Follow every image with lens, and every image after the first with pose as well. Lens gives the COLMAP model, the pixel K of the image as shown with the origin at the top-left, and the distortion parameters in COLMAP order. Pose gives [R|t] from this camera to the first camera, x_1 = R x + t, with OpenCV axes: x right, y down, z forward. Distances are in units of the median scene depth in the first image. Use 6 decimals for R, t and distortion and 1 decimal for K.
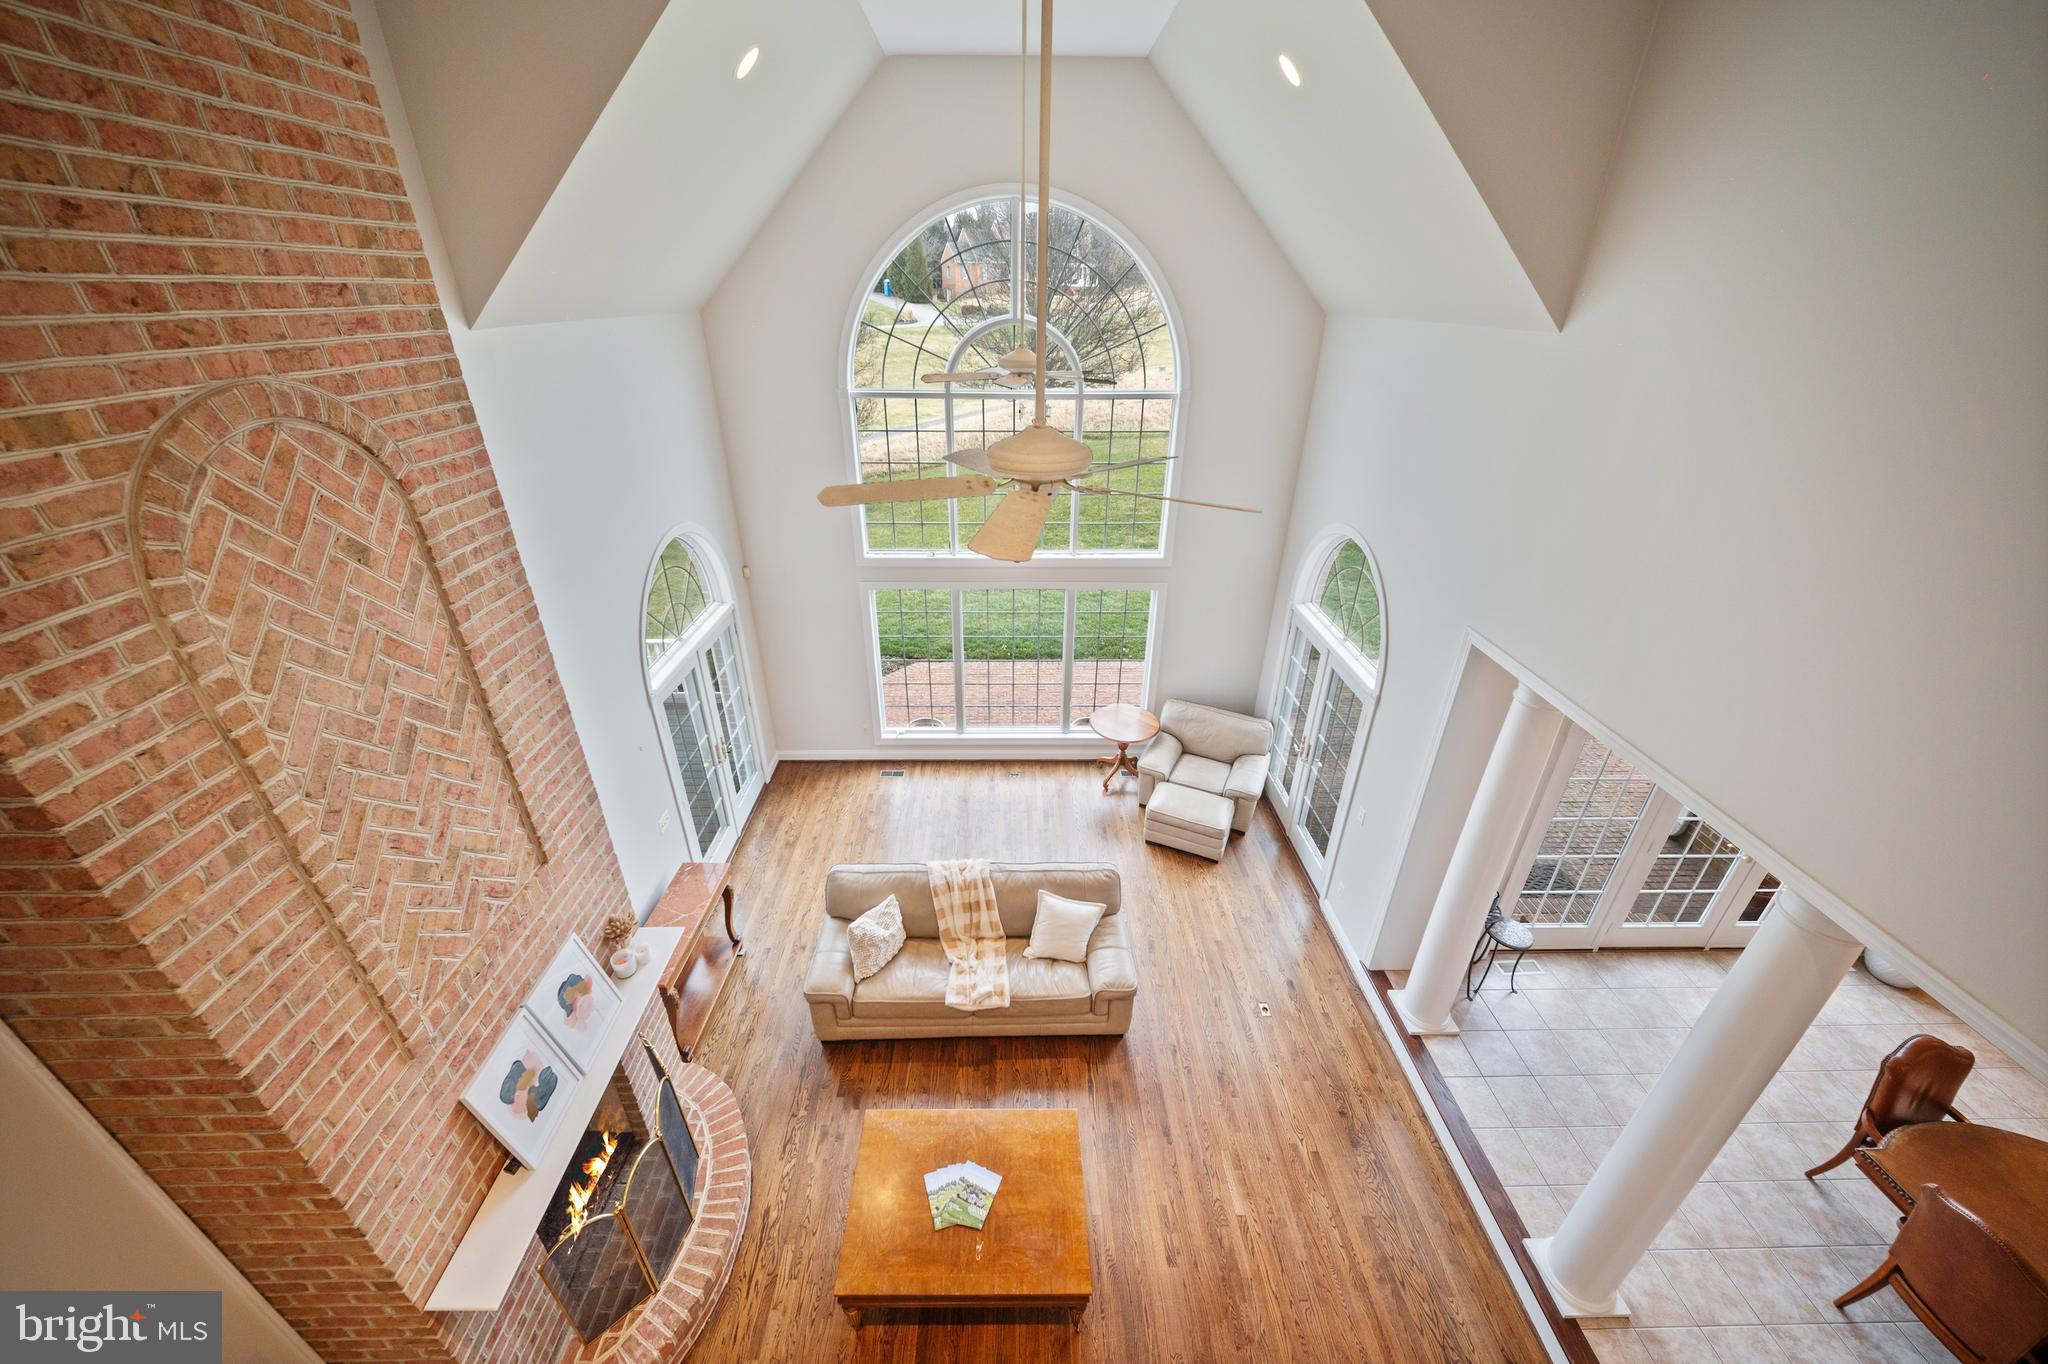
lens RADIAL K [[715.3, 0, 1009.9], [0, 715.3, 710.3], [0, 0, 1]] dist [0.000076, -0.002970]
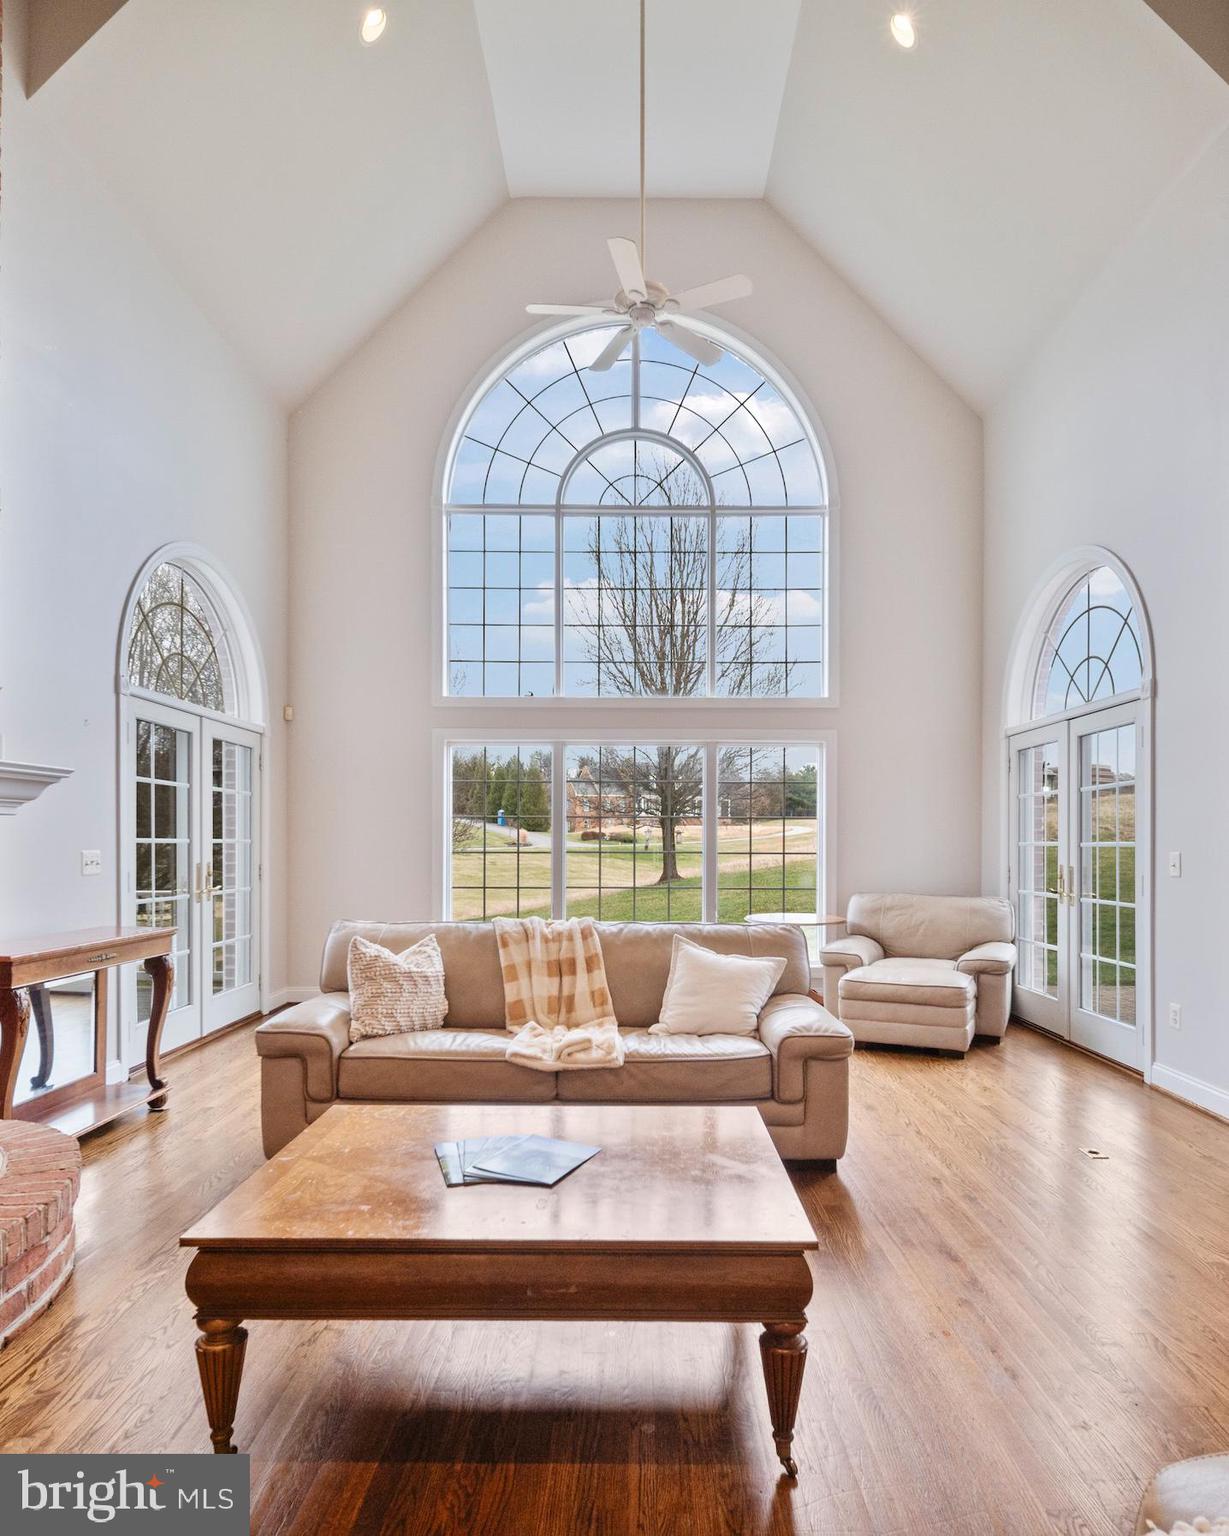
lens RADIAL K [[915.5, 0, 626.5], [0, 915.5, 817.3], [0, 0, 1]] dist [0.002506, 0.003193]
pose [[0.999972, 0.002081, -0.007238, 0.006120], [-0.005208, 0.885394, -0.464811, 0.520620], [0.005441, 0.464836, 0.885380, 0.260247]]
